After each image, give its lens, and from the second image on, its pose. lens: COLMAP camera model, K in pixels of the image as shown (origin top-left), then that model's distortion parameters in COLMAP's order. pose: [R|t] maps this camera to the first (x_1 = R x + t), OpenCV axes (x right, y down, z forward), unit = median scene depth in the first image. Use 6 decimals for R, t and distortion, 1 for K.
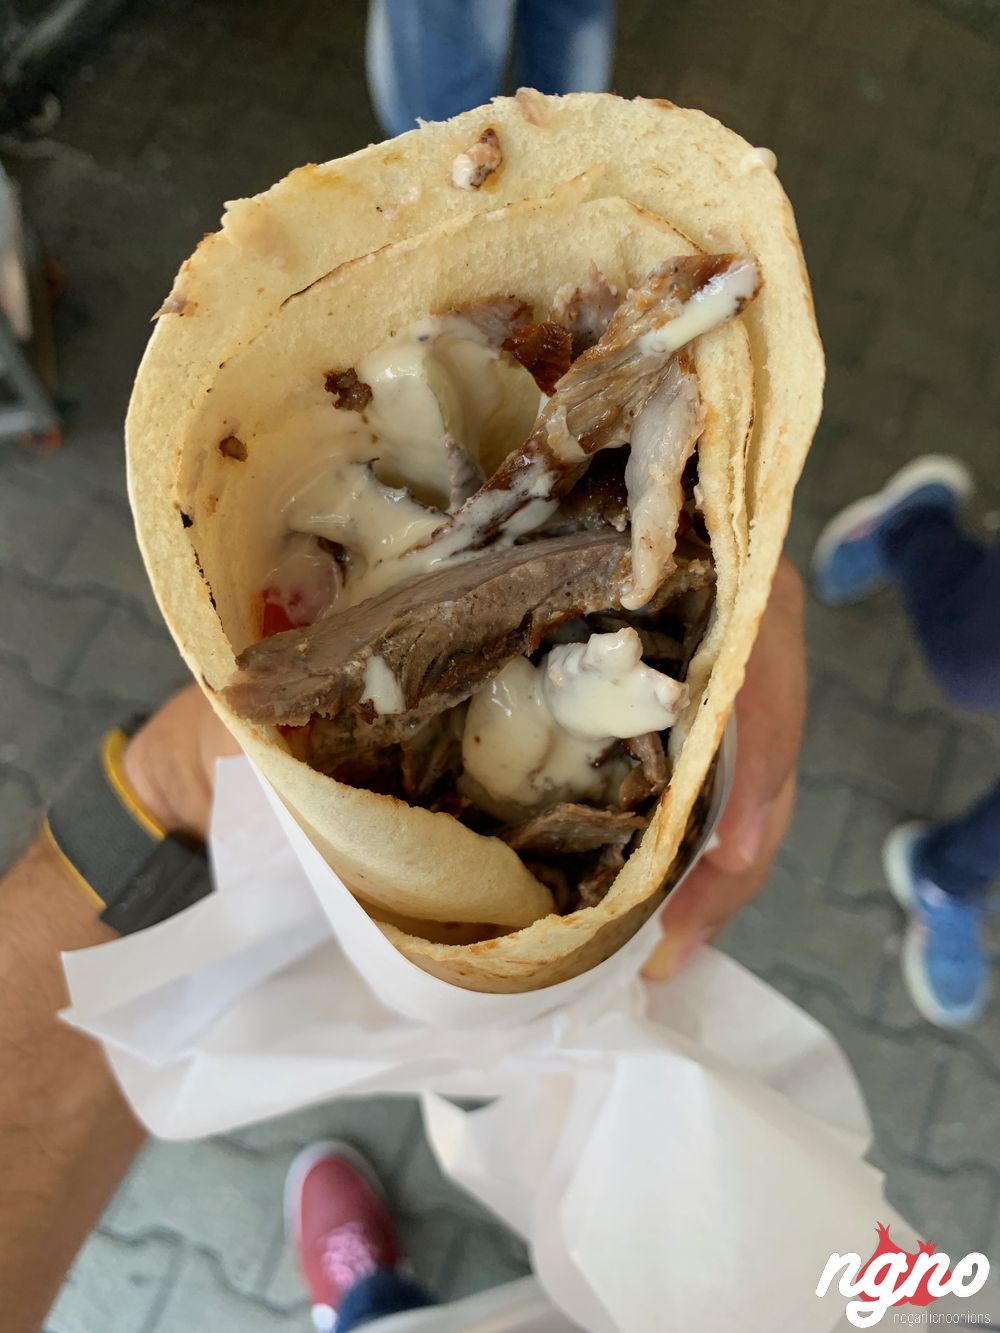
lens RADIAL K [[1019.6, 0, 498.8], [0, 1019.6, 696.8], [0, 0, 1]] dist [0.074200, -0.148683]
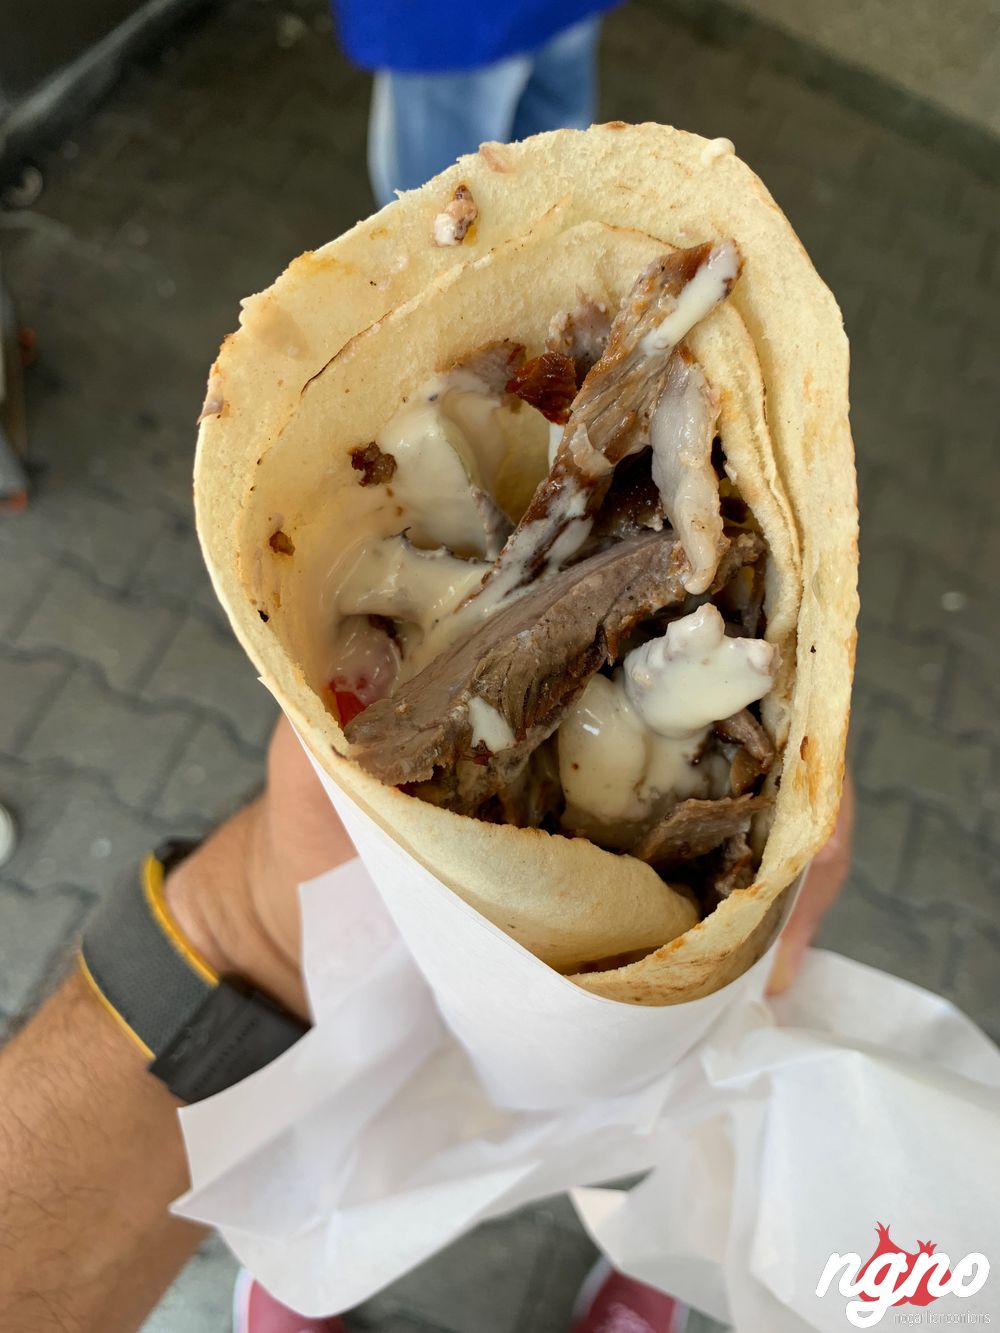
lens RADIAL K [[1019.3, 0, 514.3], [0, 1019.3, 689.1], [0, 0, 1]] dist [0.110777, -0.219174]
pose [[0.961657, -0.260126, 0.086891, -0.169044], [0.268919, 0.956562, -0.112567, 0.075720], [-0.053835, 0.131618, 0.989838, 0.003718]]
